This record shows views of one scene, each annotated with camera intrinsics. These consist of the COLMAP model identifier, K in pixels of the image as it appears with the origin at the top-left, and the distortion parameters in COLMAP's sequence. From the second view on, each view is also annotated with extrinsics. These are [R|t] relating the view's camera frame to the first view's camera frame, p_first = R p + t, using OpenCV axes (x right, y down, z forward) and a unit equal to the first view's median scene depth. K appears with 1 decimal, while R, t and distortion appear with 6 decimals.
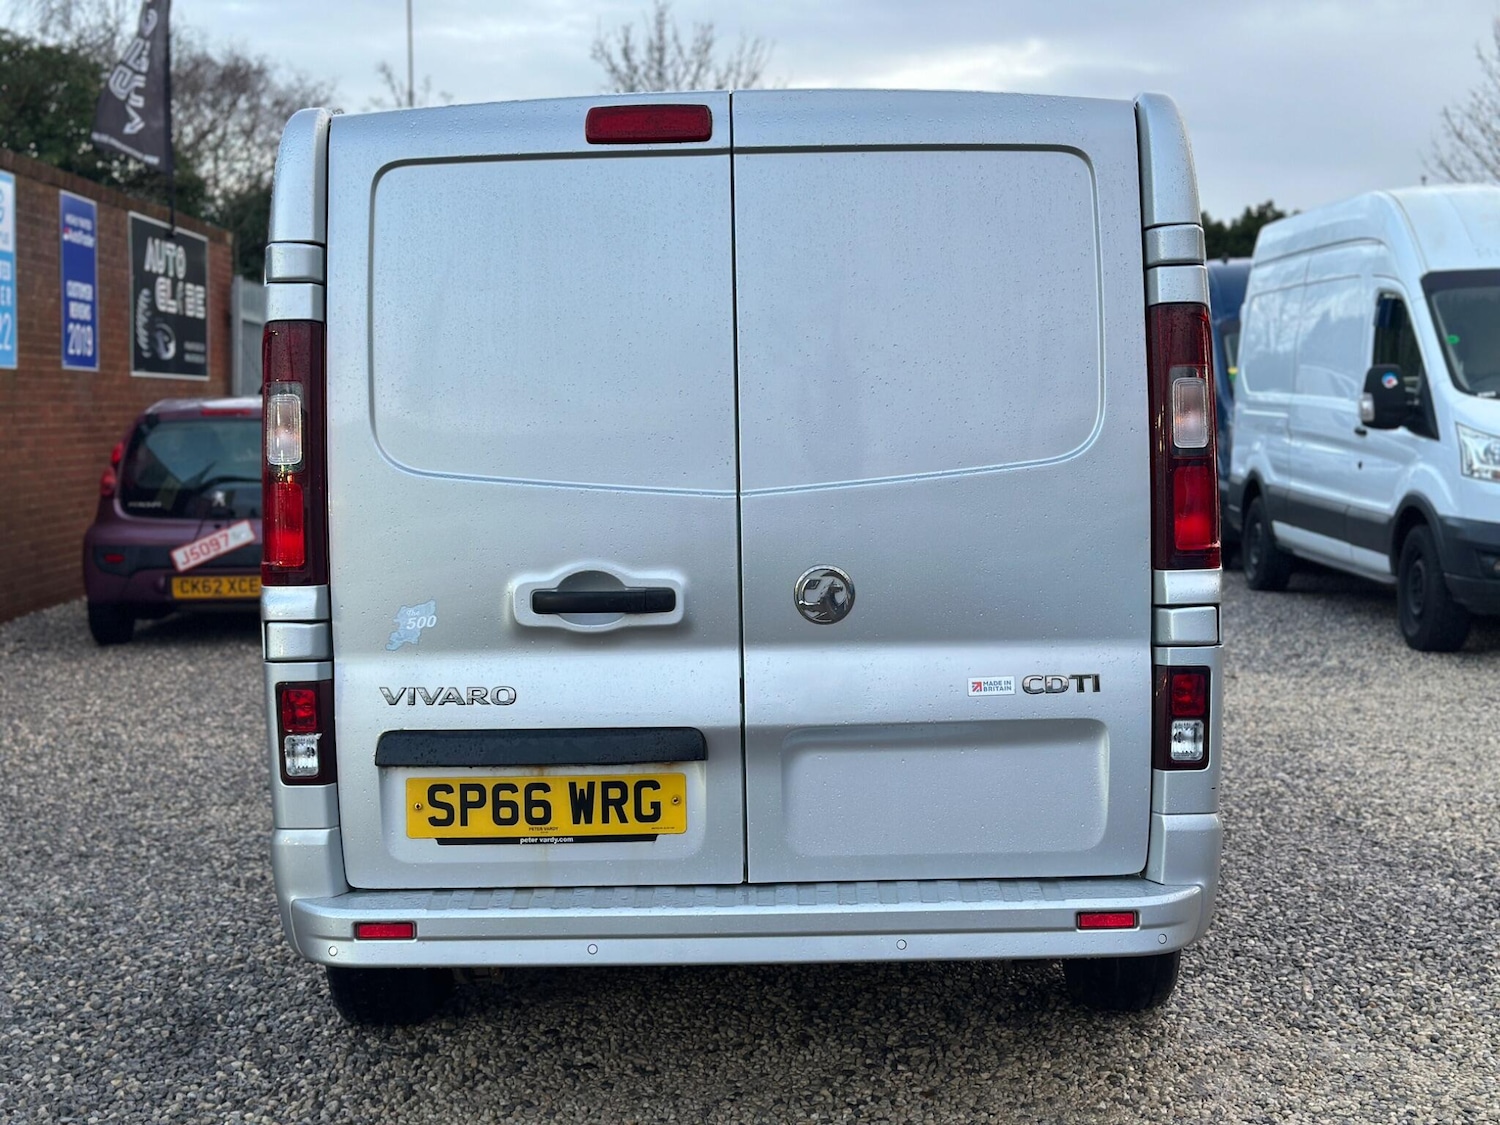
lens RADIAL K [[2107.8, 0, 762.5], [0, 2107.8, 557.0], [0, 0, 1]] dist [0.101473, 0.000000]
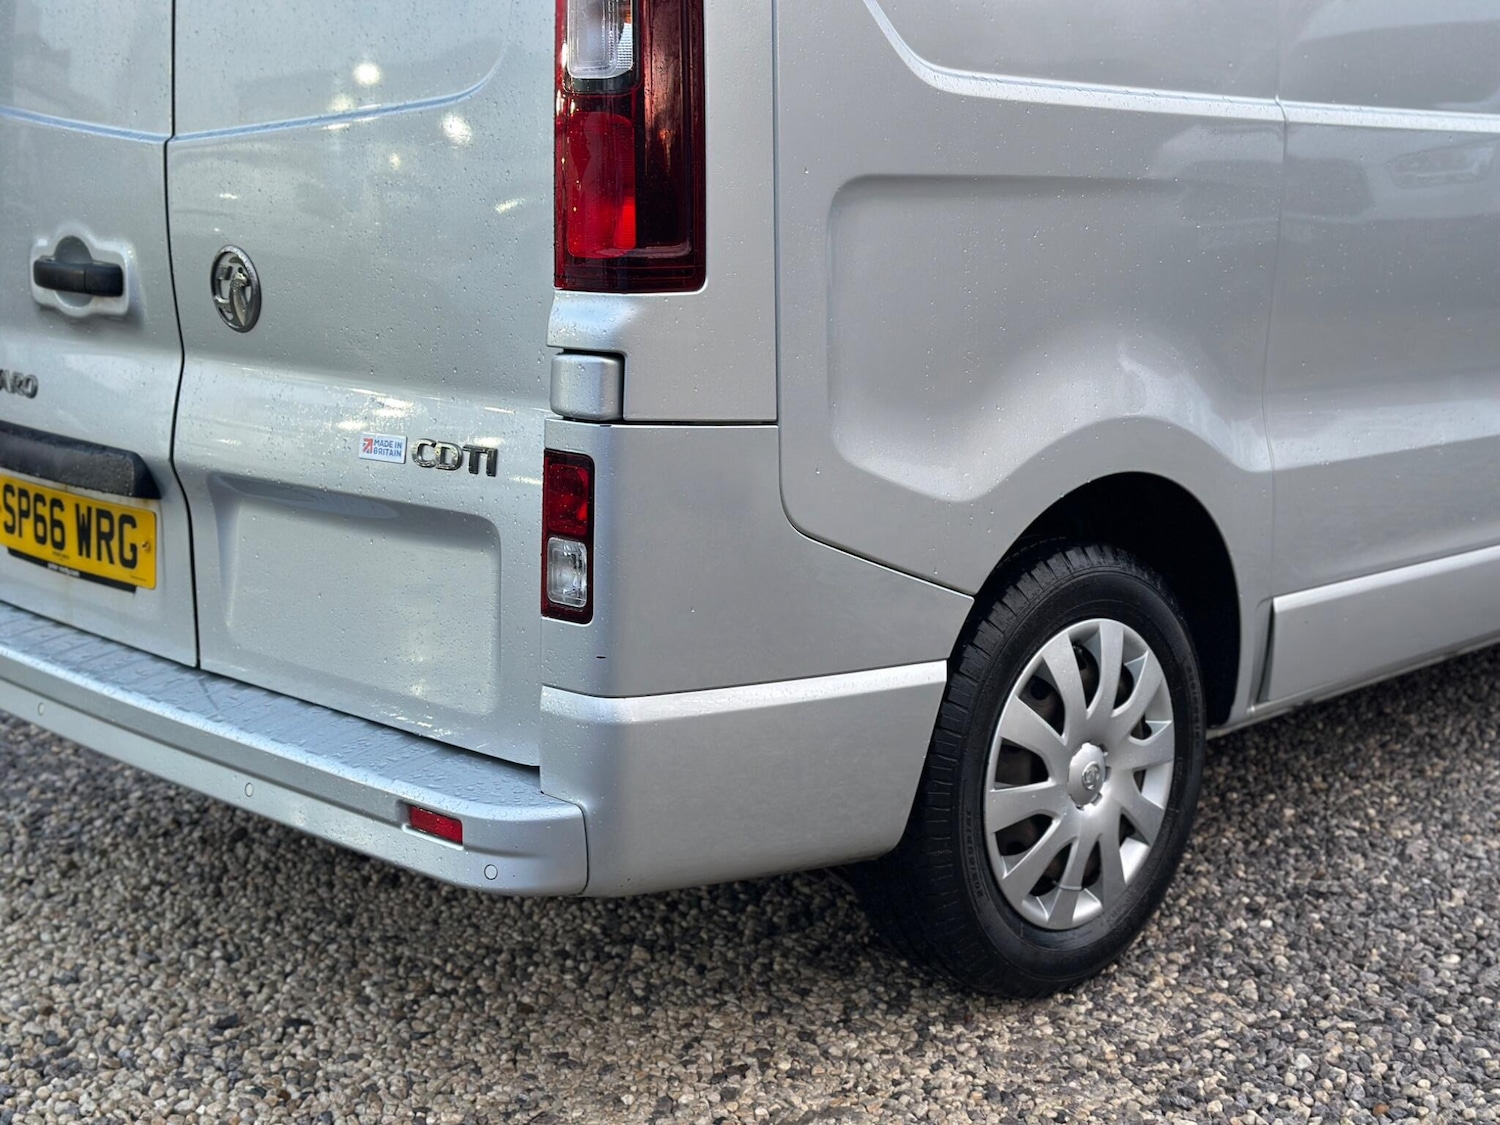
lens RADIAL K [[2107.8, 0, 767.8], [0, 2107.8, 592.8], [0, 0, 1]] dist [0.101473, 0.000000]
pose [[0.718803, 0.165190, -0.675303, 0.648868], [-0.061778, 0.982695, 0.174626, -0.017412], [0.692463, -0.083802, 0.716569, 0.599424]]
